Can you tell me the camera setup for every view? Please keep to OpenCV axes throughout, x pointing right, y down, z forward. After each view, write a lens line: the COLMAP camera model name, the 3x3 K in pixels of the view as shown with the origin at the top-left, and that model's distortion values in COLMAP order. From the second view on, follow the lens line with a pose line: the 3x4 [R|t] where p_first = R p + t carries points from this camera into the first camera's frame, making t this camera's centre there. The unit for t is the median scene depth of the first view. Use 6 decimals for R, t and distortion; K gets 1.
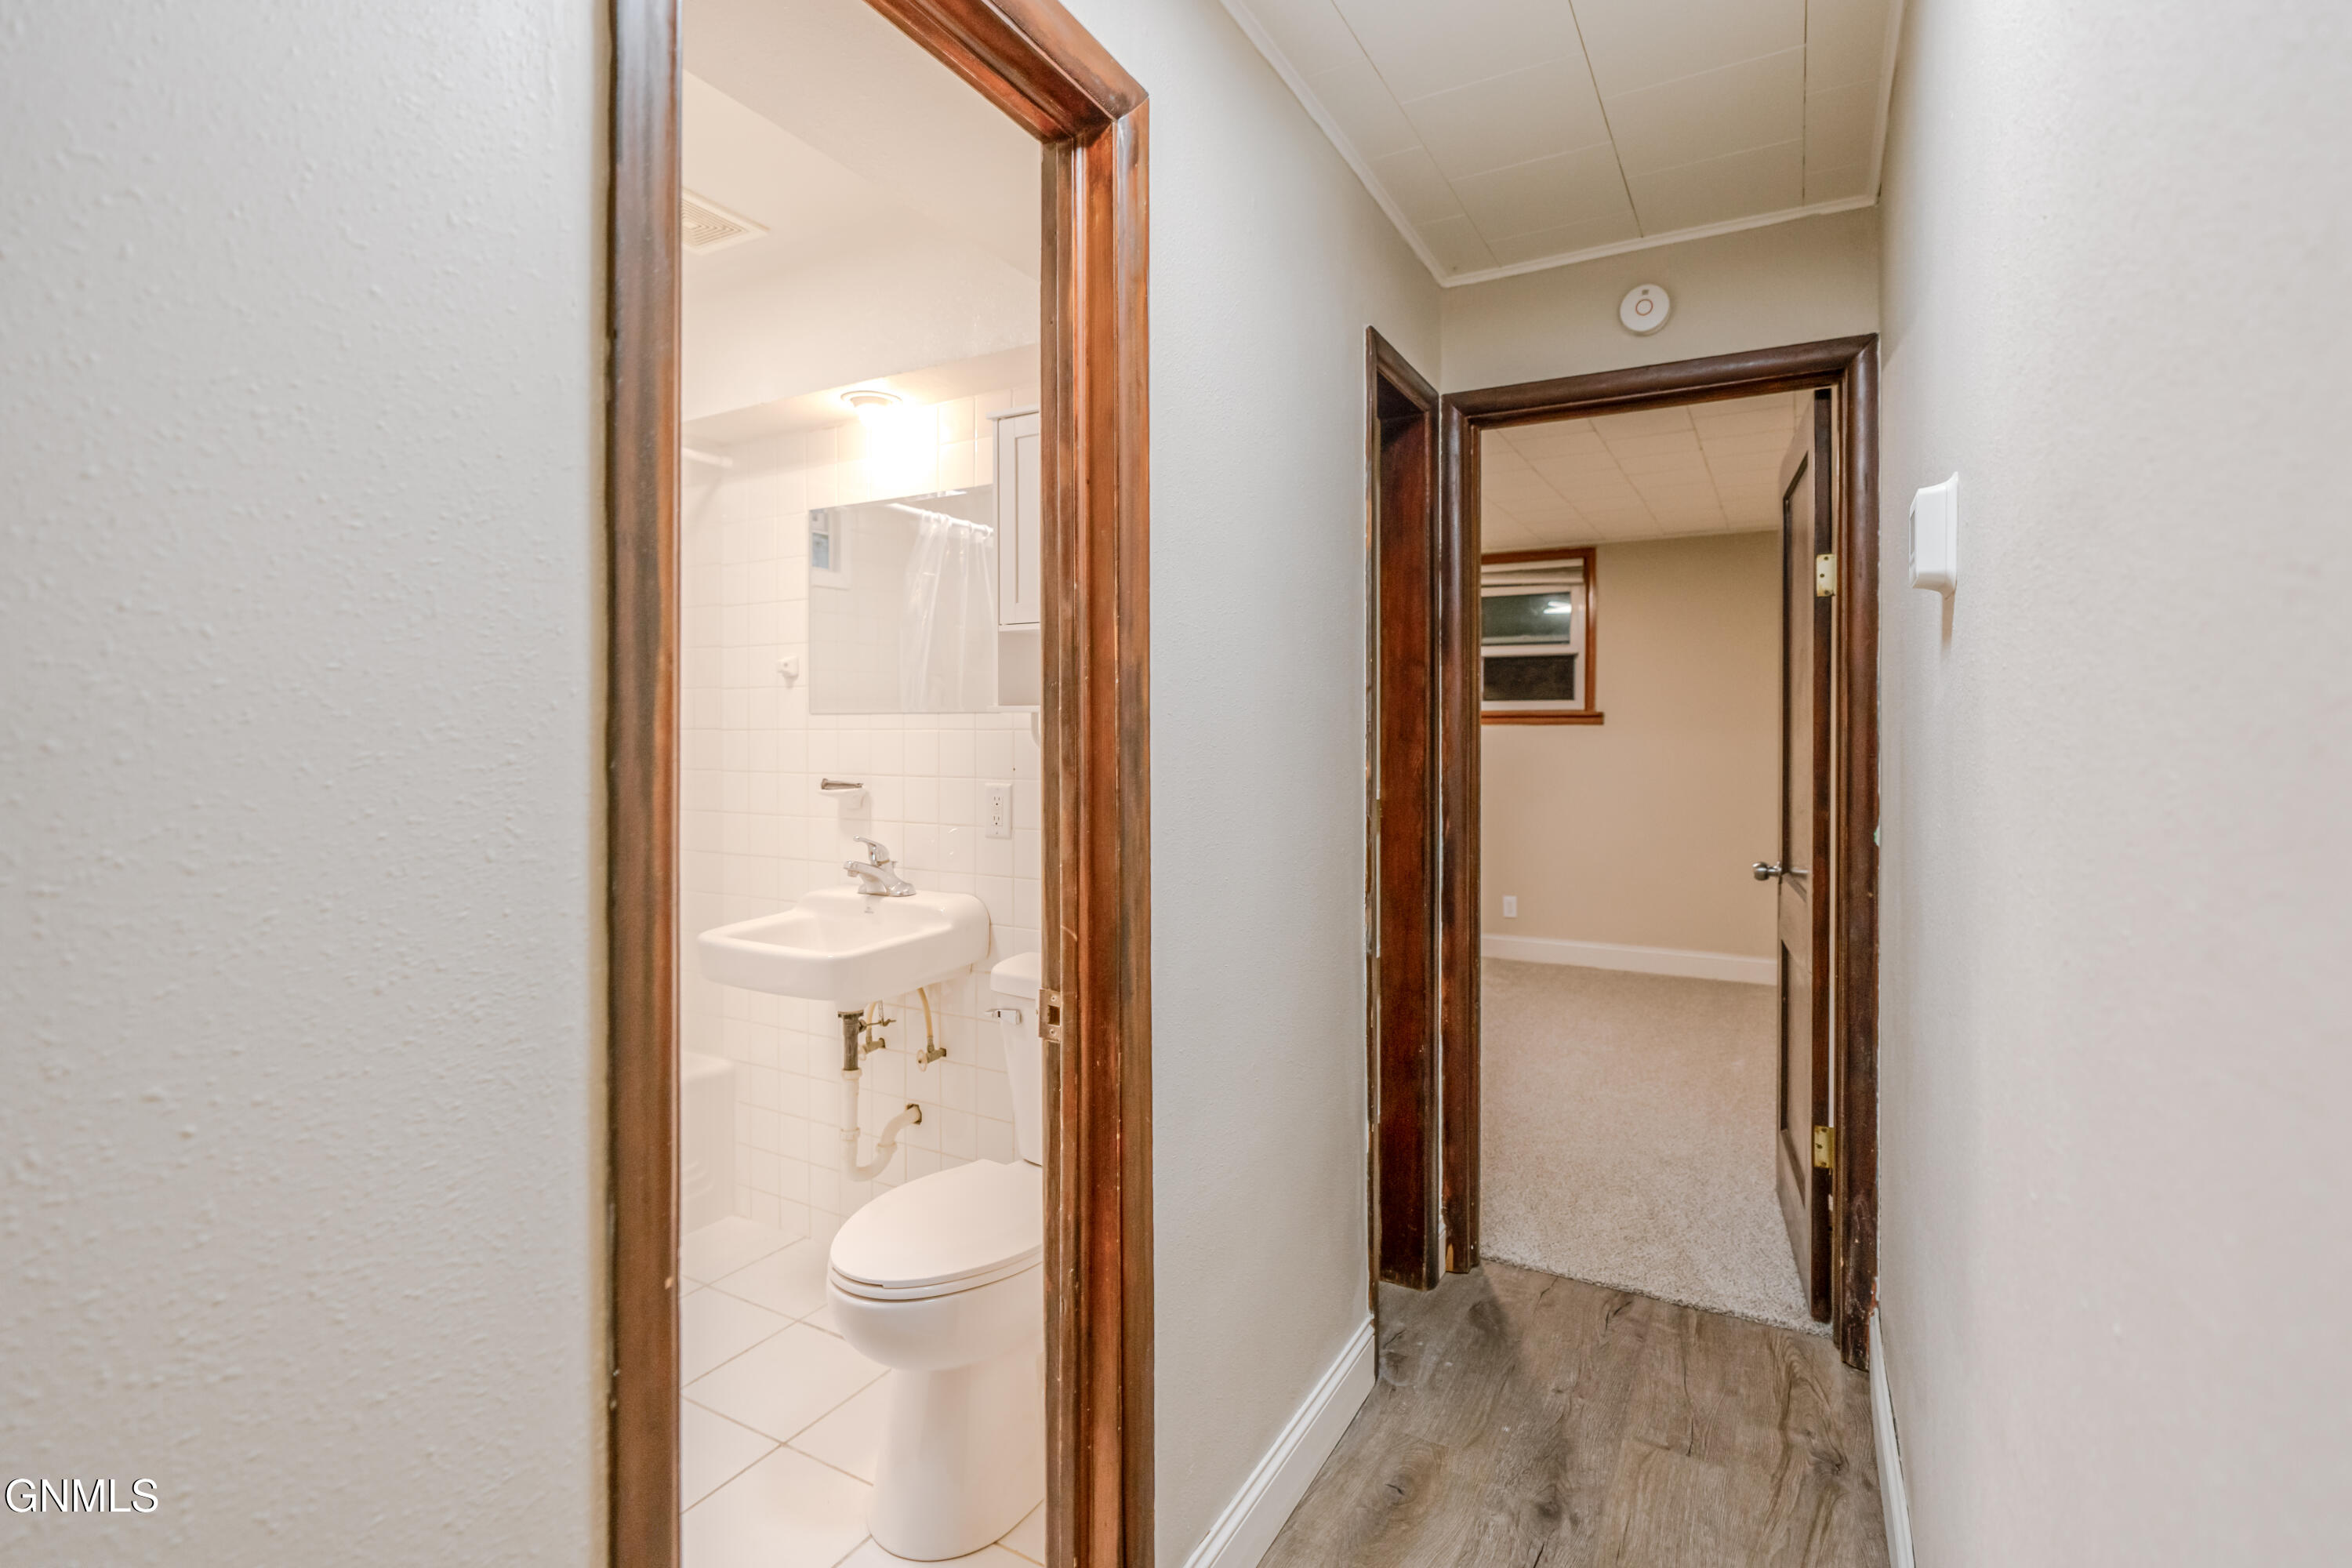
lens RADIAL K [[1116.5, 0, 1182.0], [0, 1116.5, 766.7], [0, 0, 1]] dist [0.002006, 0.000106]
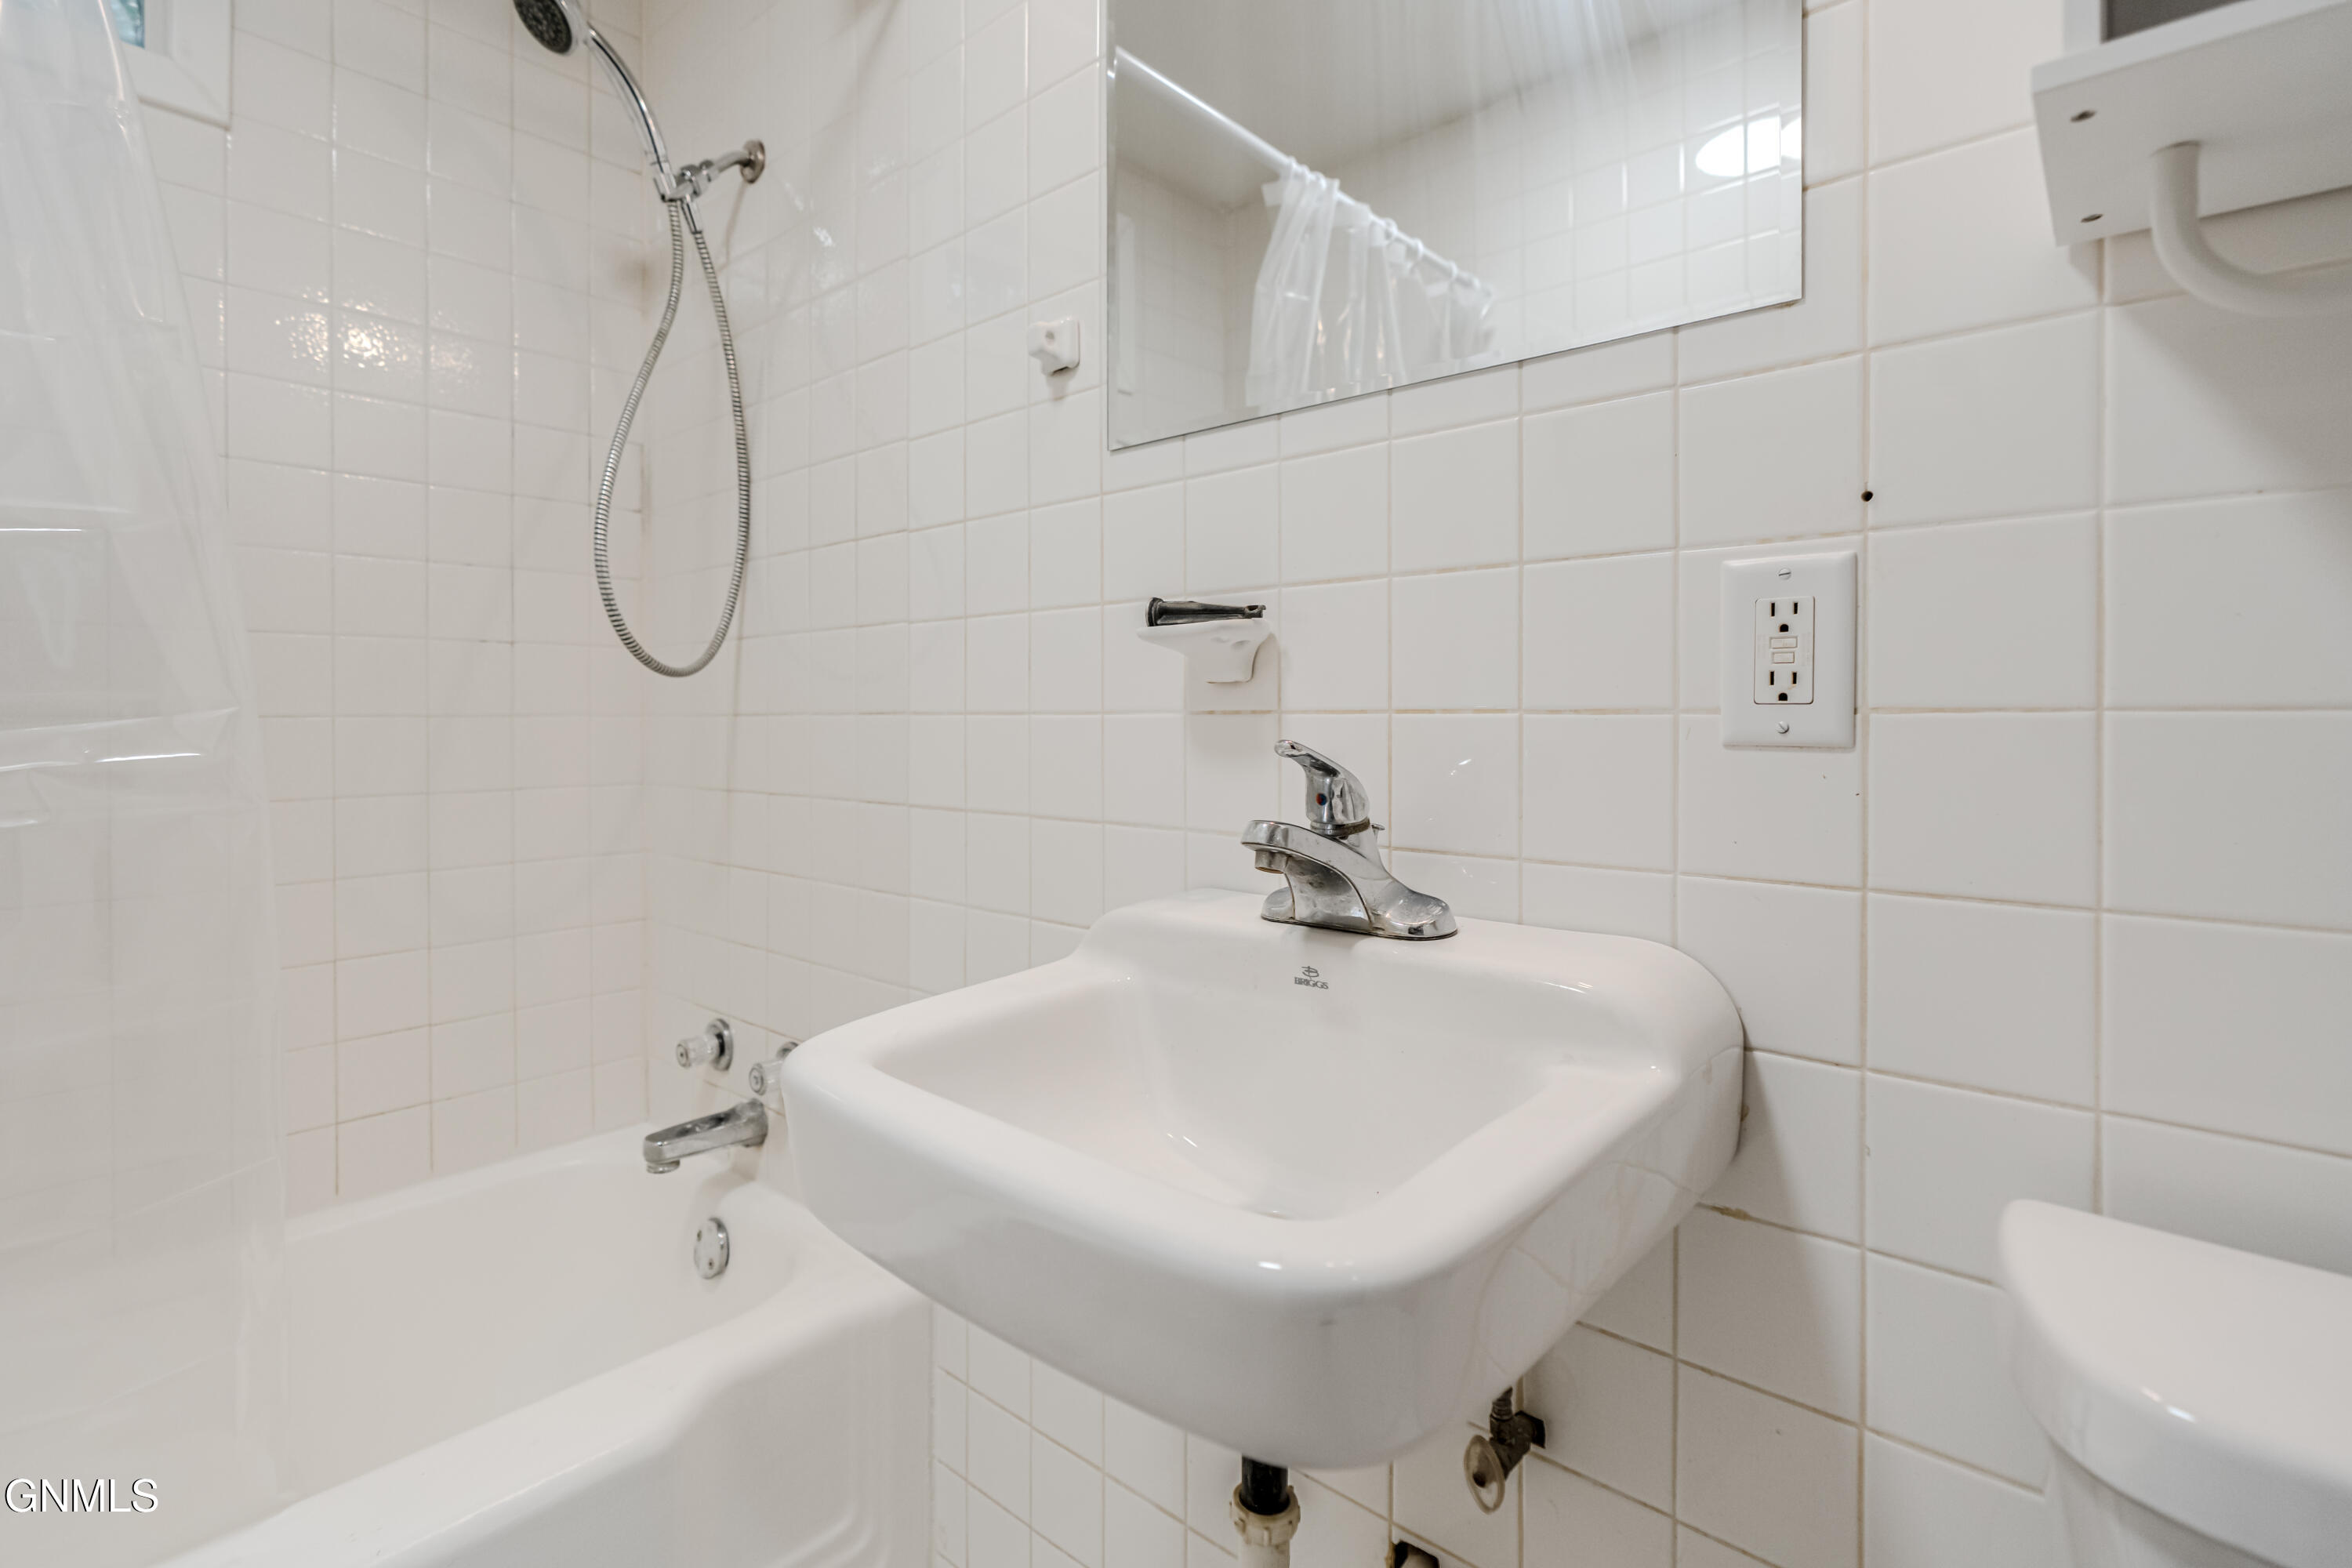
lens RADIAL K [[1116.5, 0, 1168.9], [0, 1116.5, 770.8], [0, 0, 1]] dist [0.002006, 0.000106]
pose [[0.978299, 0.010617, -0.206925, -0.251820], [-0.007518, 0.999848, 0.015758, 0.064797], [0.207061, -0.013860, 0.978230, 0.676179]]
